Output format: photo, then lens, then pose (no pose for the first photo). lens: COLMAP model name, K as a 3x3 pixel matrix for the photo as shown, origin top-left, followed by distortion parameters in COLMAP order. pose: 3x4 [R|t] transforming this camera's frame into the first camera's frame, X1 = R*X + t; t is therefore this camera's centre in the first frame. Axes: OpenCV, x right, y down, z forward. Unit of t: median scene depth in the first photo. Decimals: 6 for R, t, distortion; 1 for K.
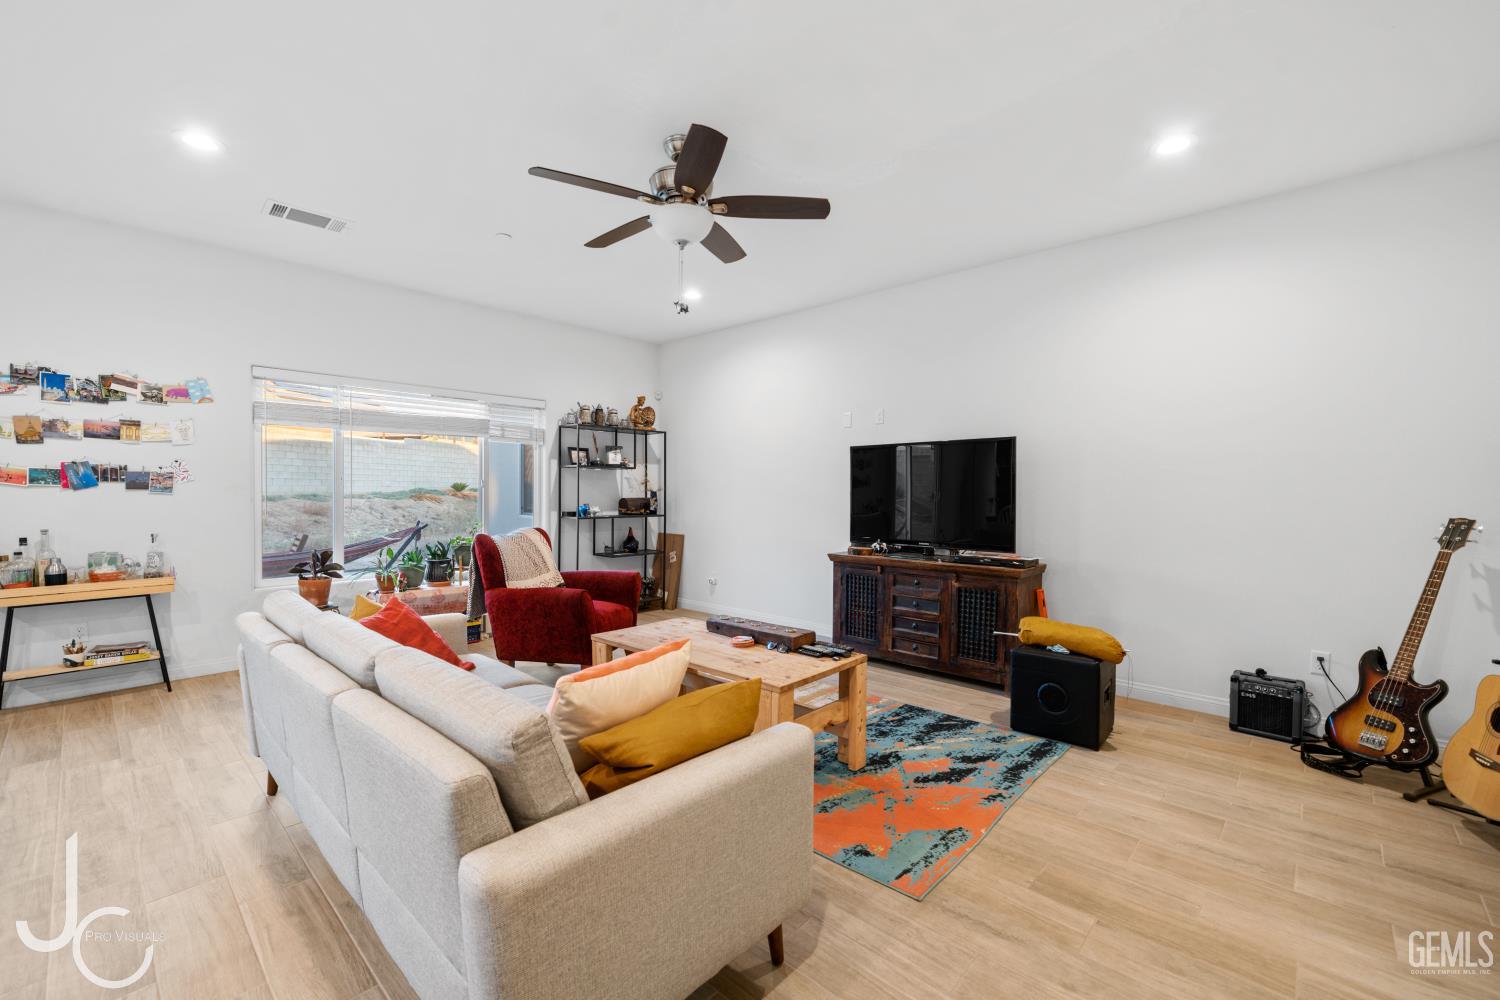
lens RADIAL K [[615.2, 0, 754.2], [0, 615.2, 500.5], [0, 0, 1]] dist [0.001658, 0.000414]
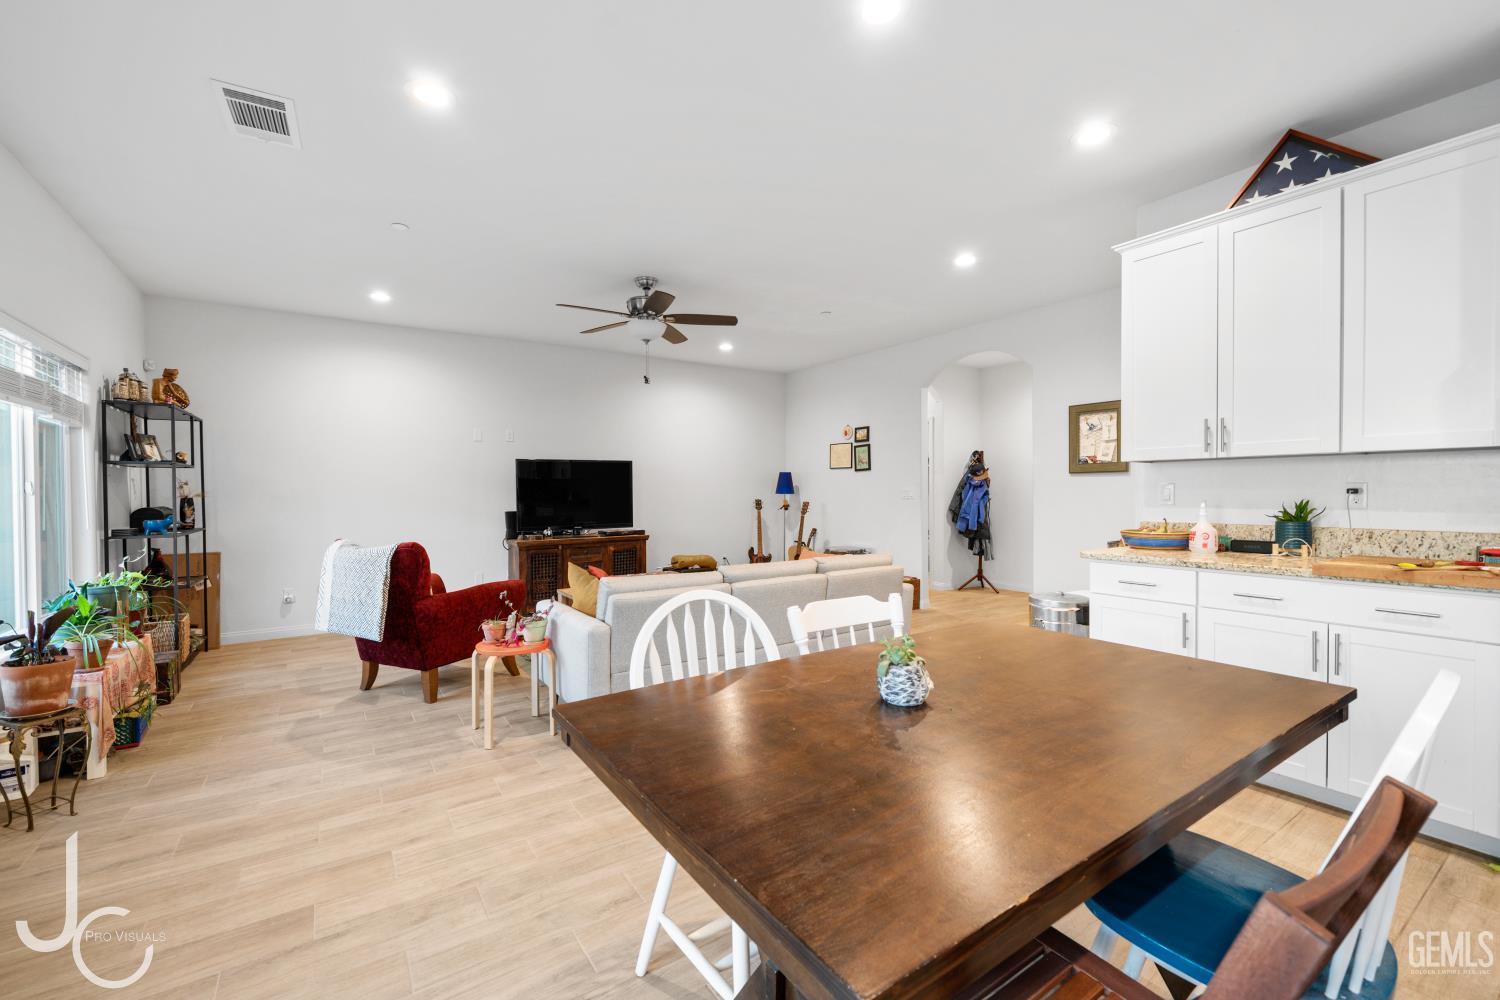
lens RADIAL K [[615.2, 0, 739.1], [0, 615.2, 498.5], [0, 0, 1]] dist [0.001658, 0.000414]
pose [[0.244221, -0.021367, 0.969484, -1.245452], [0.025477, 0.999554, 0.015612, -0.015298], [-0.969385, 0.020886, 0.244657, 0.289219]]
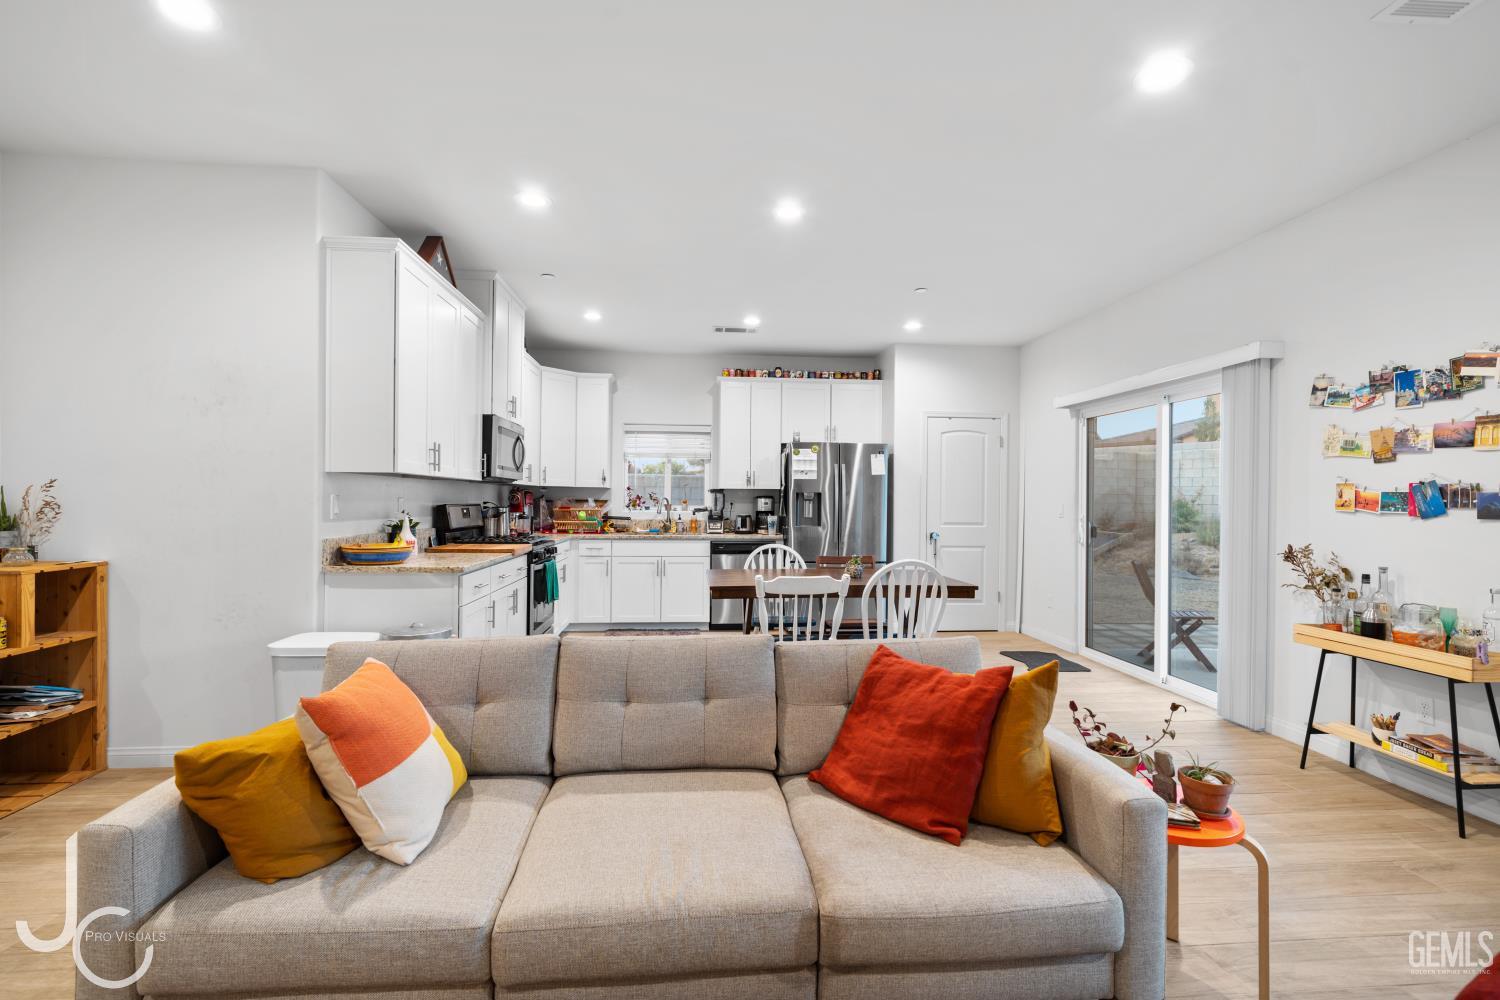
lens RADIAL K [[652.7, 0, 752.0], [0, 652.7, 502.2], [0, 0, 1]] dist [0.002210, -0.000556]
pose [[-0.671088, -0.012795, -0.741268, 0.045868], [-0.027940, 0.999577, 0.008041, -0.020526], [0.740851, 0.026107, -0.671161, 0.899969]]
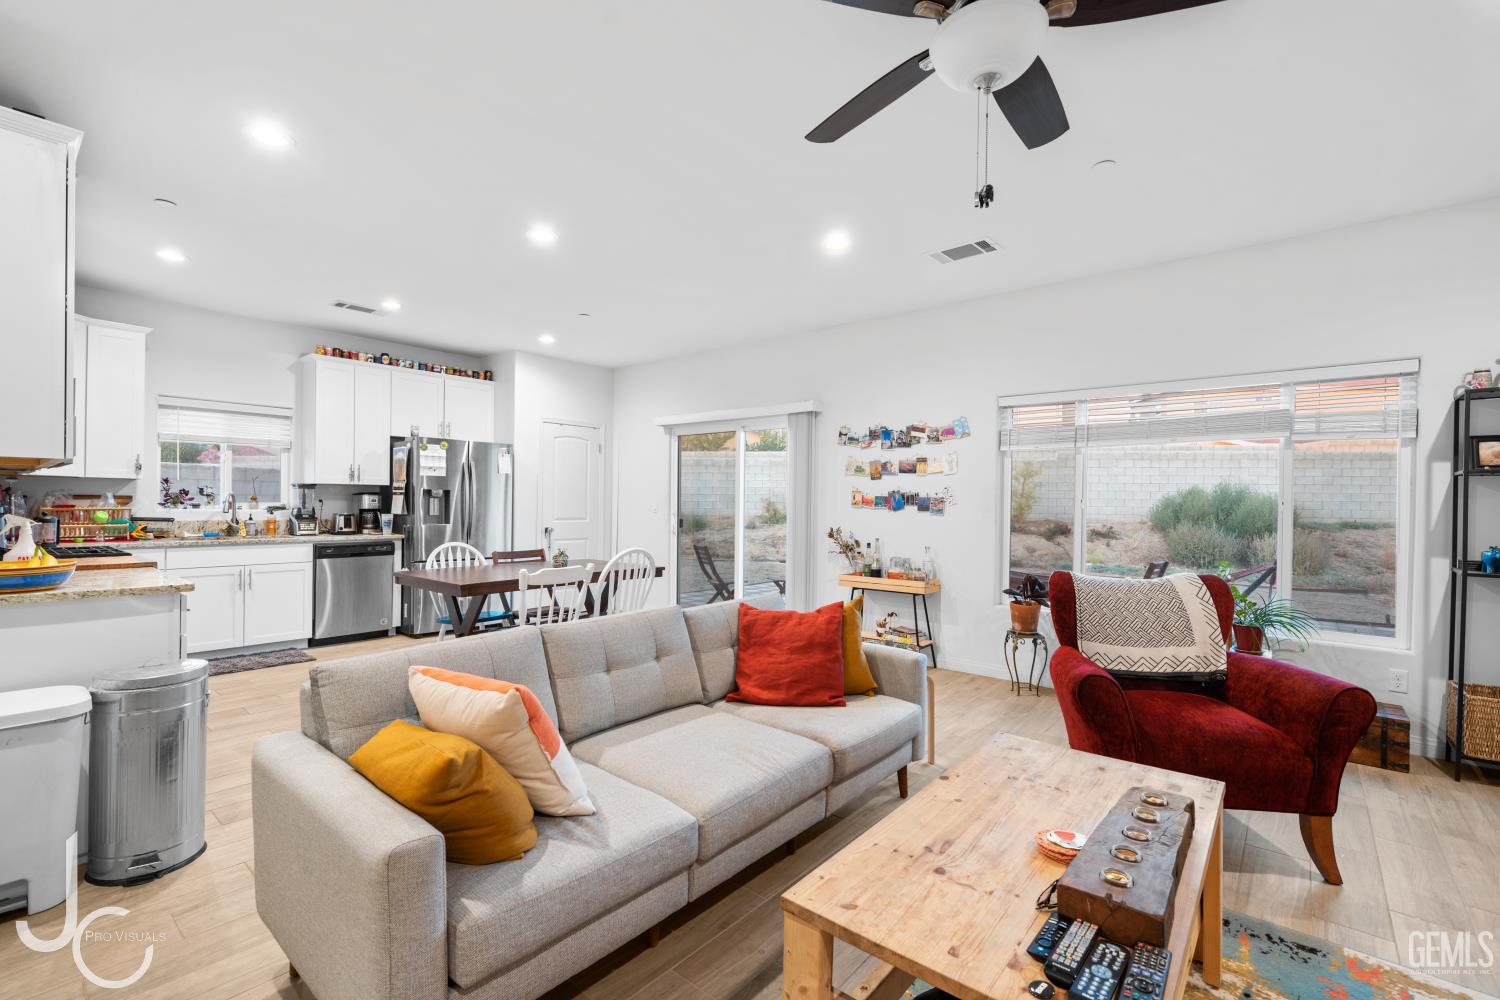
lens RADIAL K [[652.7, 0, 720.9], [0, 652.7, 503.0], [0, 0, 1]] dist [0.002210, -0.000556]
pose [[0.020981, -0.006464, -0.999759, 0.358561], [-0.030472, 0.999510, -0.007102, -0.012547], [0.999315, 0.030613, 0.020773, 0.559340]]
